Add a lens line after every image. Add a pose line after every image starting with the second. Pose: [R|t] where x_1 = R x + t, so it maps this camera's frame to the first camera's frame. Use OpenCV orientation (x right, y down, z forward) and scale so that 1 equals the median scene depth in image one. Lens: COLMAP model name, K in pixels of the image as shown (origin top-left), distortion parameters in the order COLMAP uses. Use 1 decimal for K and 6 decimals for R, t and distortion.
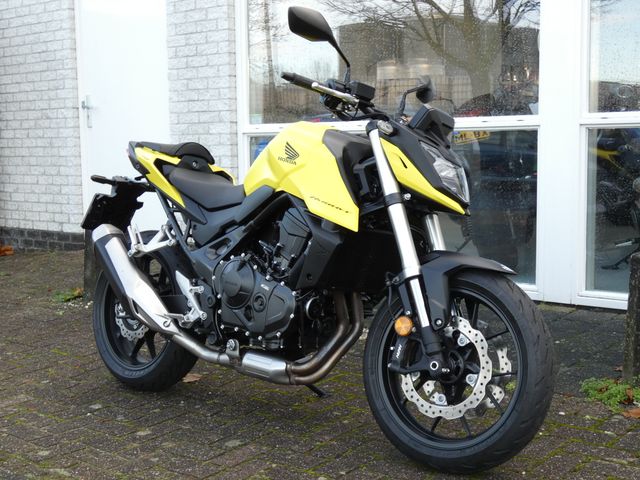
lens RADIAL K [[927.2, 0, 320.0], [0, 927.2, 240.0], [0, 0, 1]] dist [0.052683, -0.021681]
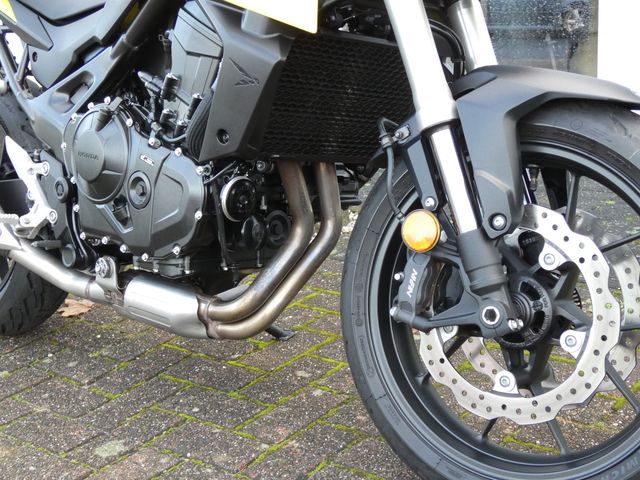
lens RADIAL K [[927.2, 0, 320.0], [0, 927.2, 240.0], [0, 0, 1]] dist [0.052683, -0.021681]
pose [[0.999097, -0.042493, 0.000387, 0.035632], [0.042004, 0.988891, 0.142582, 0.025862], [-0.006441, -0.142437, 0.989783, 0.494354]]
